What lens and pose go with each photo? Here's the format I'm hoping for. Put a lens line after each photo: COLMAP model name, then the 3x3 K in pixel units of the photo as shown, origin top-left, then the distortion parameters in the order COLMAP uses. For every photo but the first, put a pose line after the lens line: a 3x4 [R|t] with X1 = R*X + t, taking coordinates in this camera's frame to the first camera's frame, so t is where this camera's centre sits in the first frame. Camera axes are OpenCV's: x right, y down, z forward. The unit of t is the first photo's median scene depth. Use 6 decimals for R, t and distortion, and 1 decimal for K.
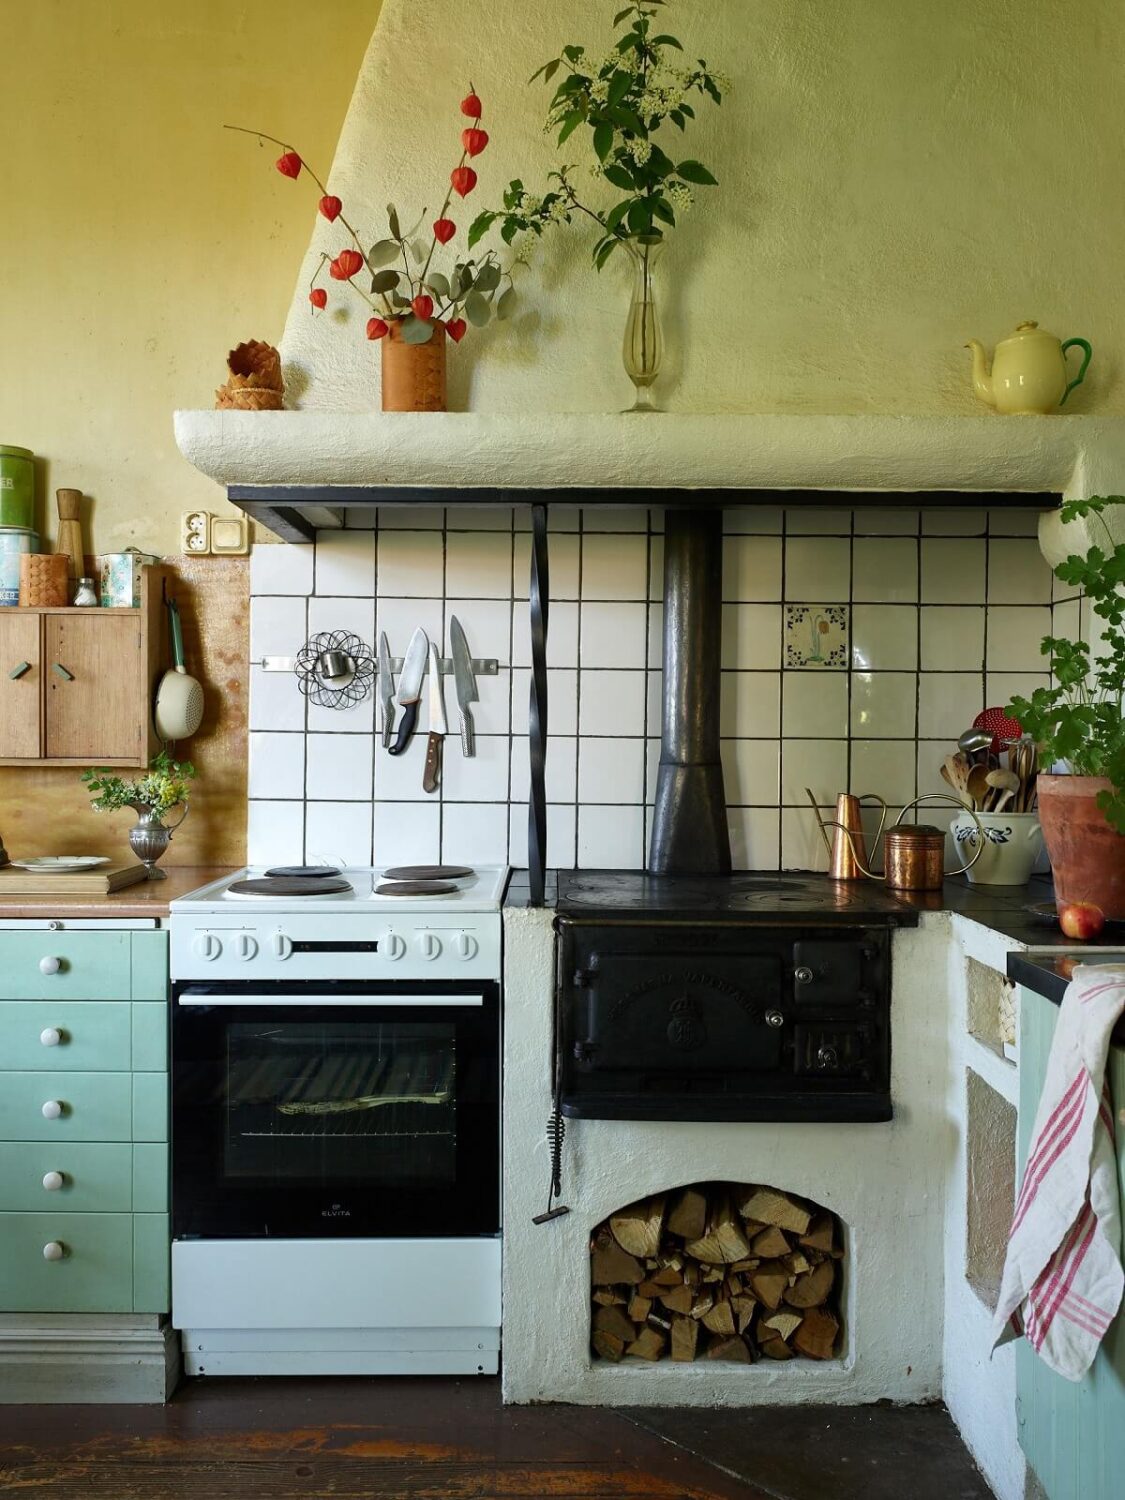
lens RADIAL K [[1333.0, 0, 562.2], [0, 1333.0, 746.5], [0, 0, 1]] dist [0.020924, 0.004878]
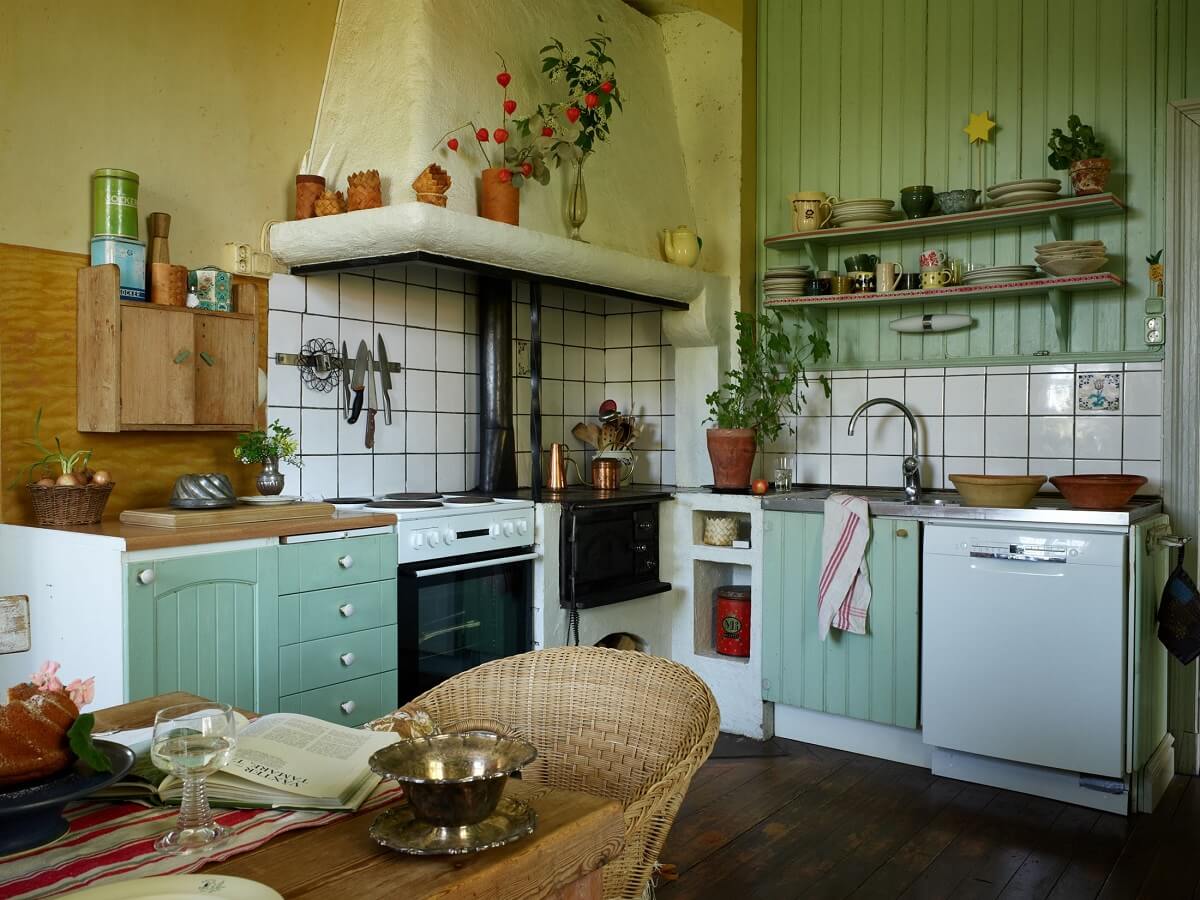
lens RADIAL K [[1066.4, 0, 599.0], [0, 1066.4, 448.3], [0, 0, 1]] dist [0.020924, 0.004878]
pose [[0.579063, -0.018433, 0.815074, -0.948629], [0.009532, 0.999829, 0.015840, 0.018030], [-0.815227, -0.001403, 0.579140, 0.072628]]
